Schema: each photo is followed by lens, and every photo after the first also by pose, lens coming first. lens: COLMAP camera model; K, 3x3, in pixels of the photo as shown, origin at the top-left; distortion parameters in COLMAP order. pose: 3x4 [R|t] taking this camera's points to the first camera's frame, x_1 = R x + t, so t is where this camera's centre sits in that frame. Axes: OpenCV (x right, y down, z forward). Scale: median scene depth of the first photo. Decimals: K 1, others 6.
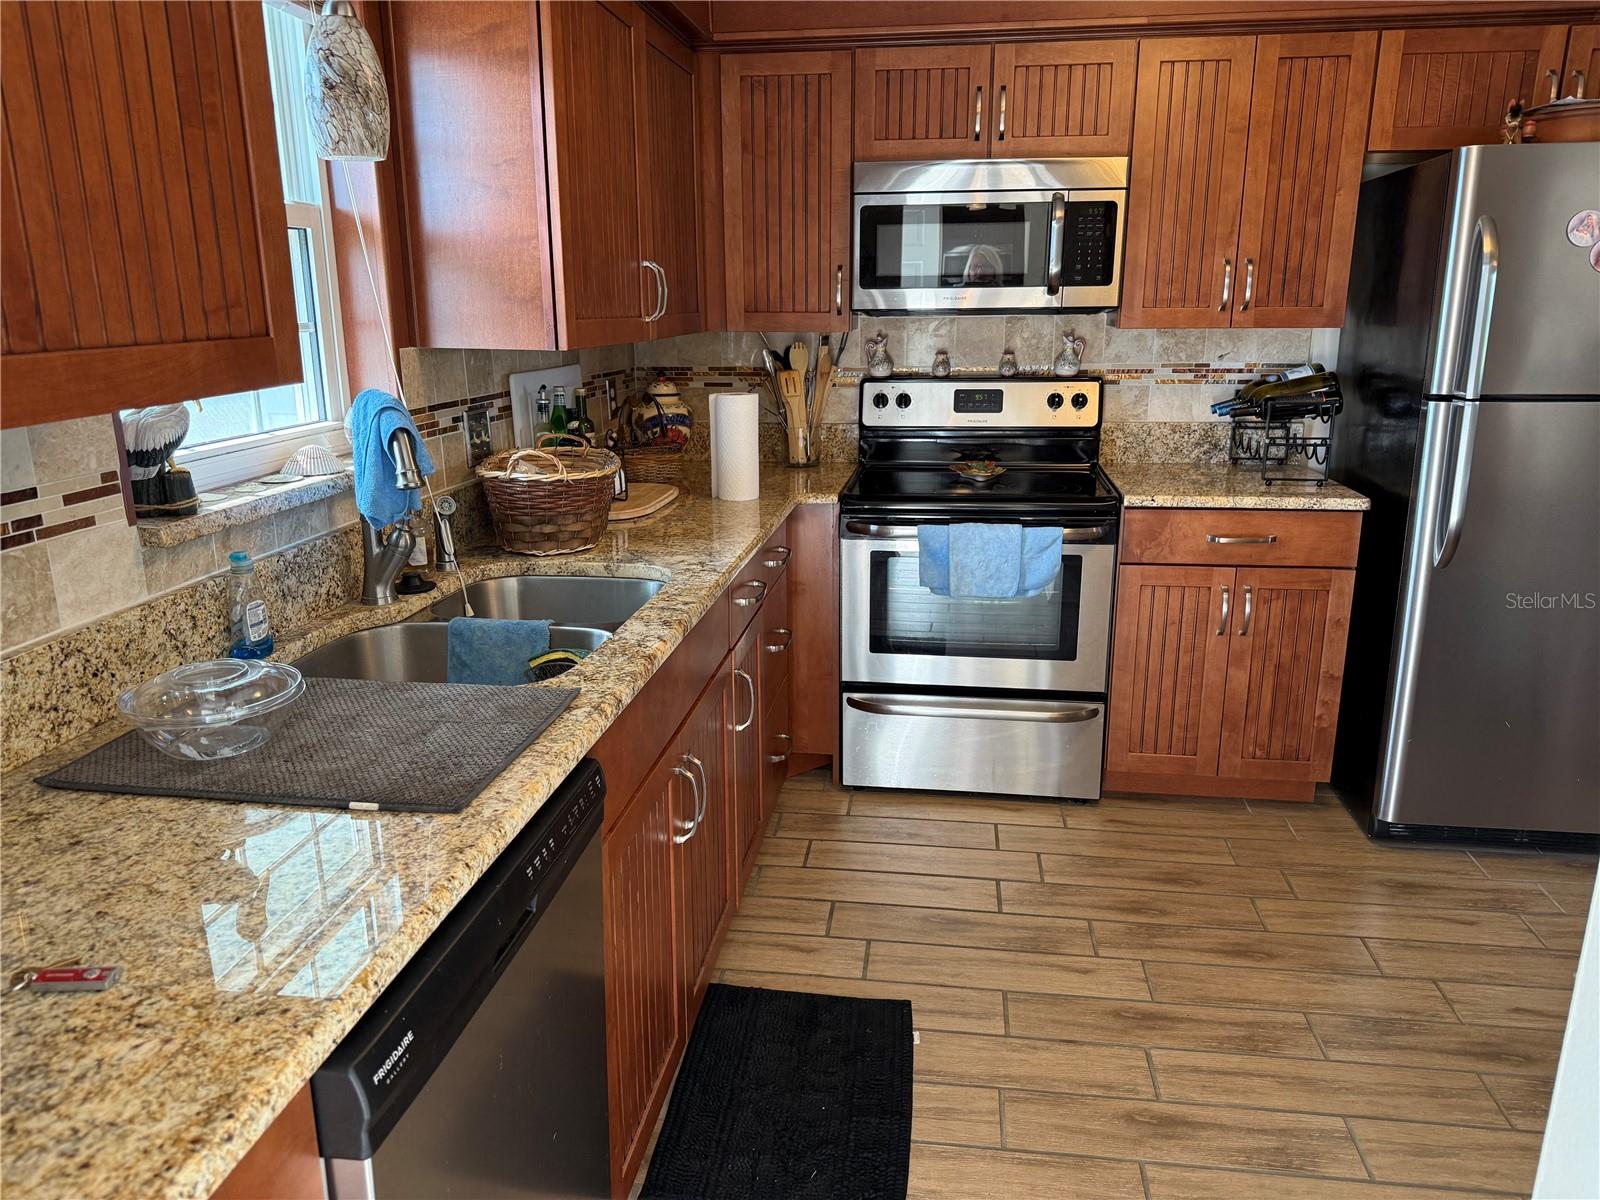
lens RADIAL K [[1118.6, 0, 802.3], [0, 1118.6, 583.4], [0, 0, 1]] dist [0.059310, -0.076074]
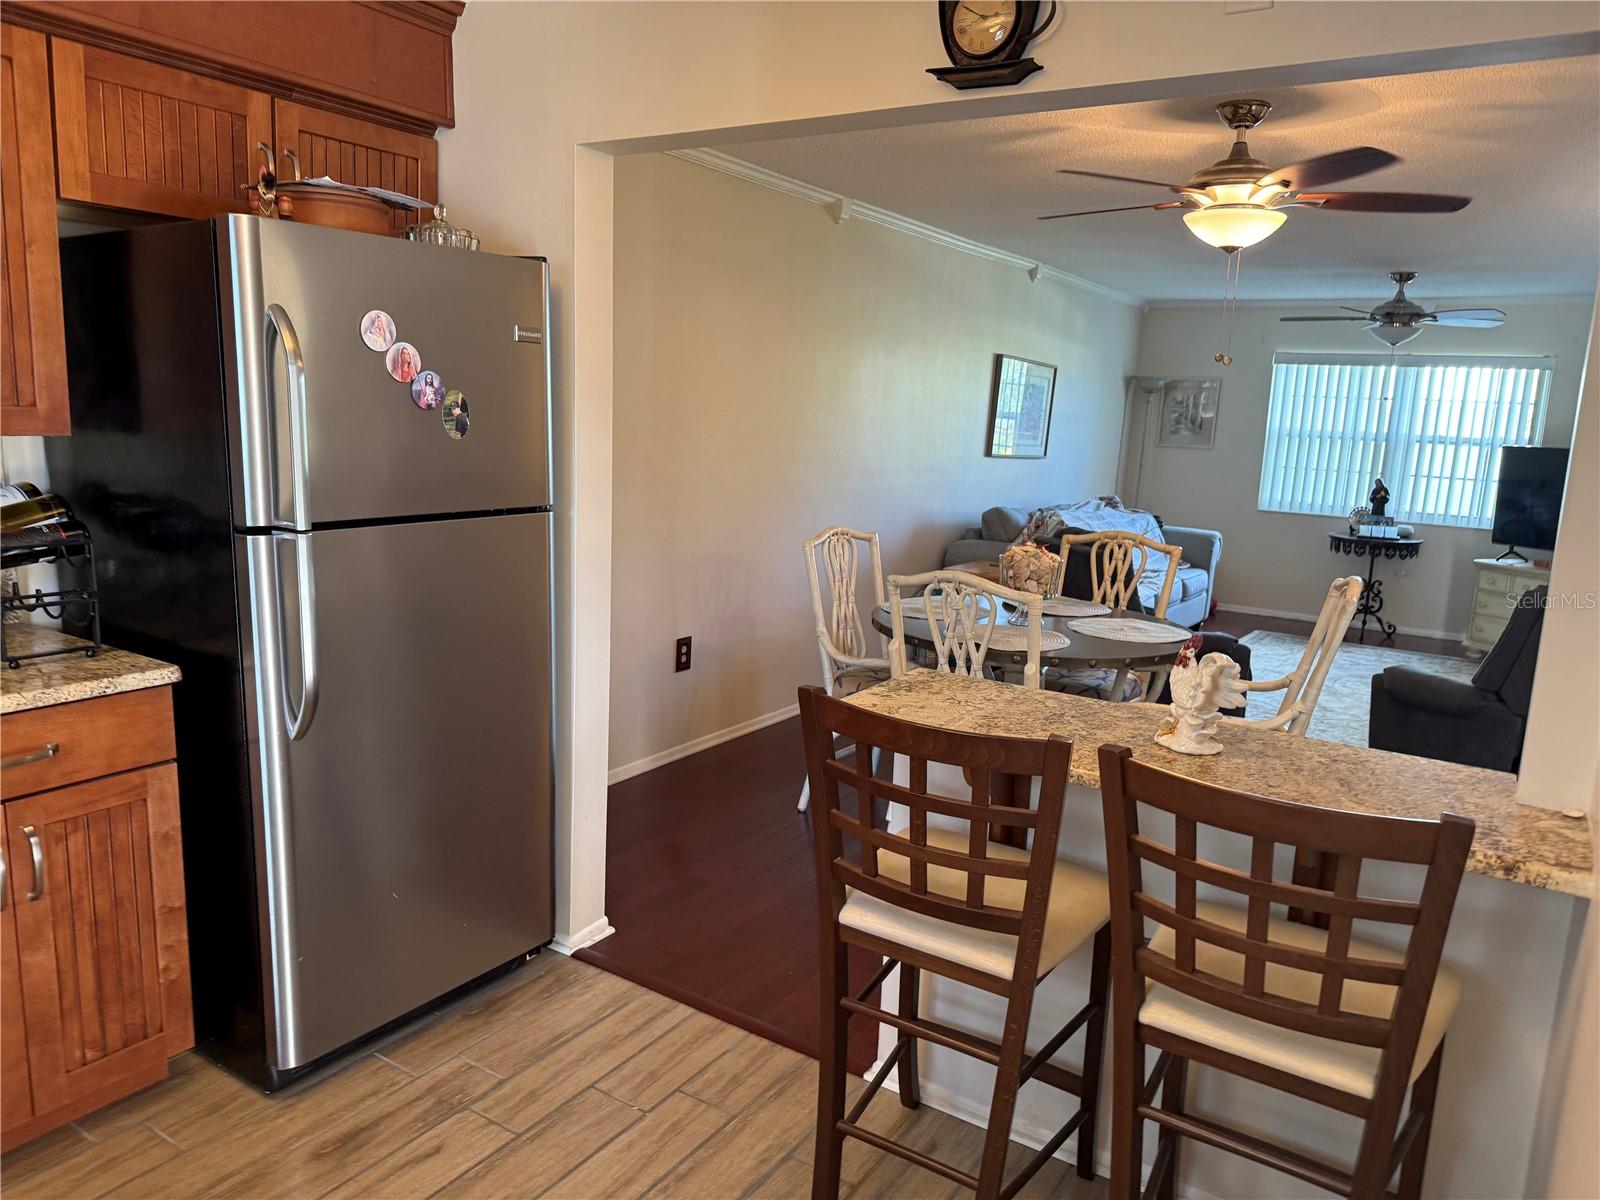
lens RADIAL K [[1118.6, 0, 809.8], [0, 1118.6, 605.2], [0, 0, 1]] dist [0.059310, -0.076074]
pose [[0.413945, -0.137437, 0.899867, 0.008542], [0.181400, 0.981165, 0.066409, -0.086085], [-0.892044, 0.135746, 0.431080, 0.294390]]
